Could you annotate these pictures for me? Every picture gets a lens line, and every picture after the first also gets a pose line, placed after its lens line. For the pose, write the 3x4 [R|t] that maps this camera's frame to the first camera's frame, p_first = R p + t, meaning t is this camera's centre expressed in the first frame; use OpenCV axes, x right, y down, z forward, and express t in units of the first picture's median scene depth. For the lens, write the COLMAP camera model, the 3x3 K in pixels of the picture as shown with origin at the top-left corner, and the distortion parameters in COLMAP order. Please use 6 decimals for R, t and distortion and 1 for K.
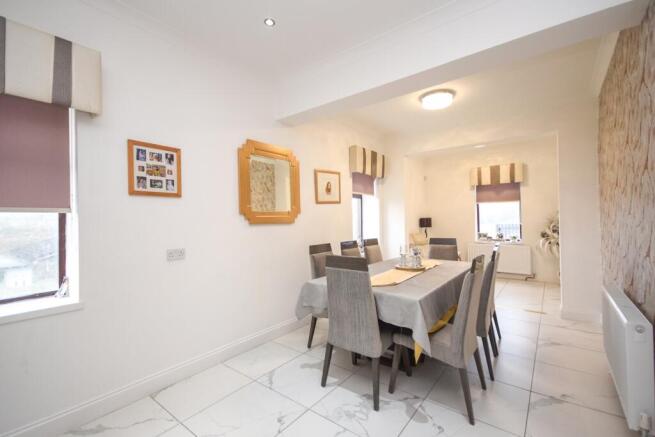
lens RADIAL K [[291.9, 0, 307.3], [0, 291.9, 217.2], [0, 0, 1]] dist [0.000381, -0.000817]
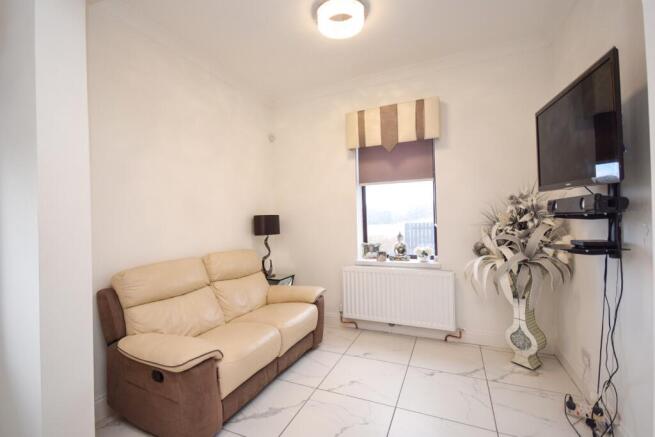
lens RADIAL K [[291.9, 0, 328.3], [0, 291.9, 217.9], [0, 0, 1]] dist [0.000381, -0.000817]
pose [[0.958280, -0.008150, 0.285716, 0.408260], [0.007654, 0.999967, 0.002853, 0.007302], [-0.285730, -0.000547, 0.958310, 0.567710]]
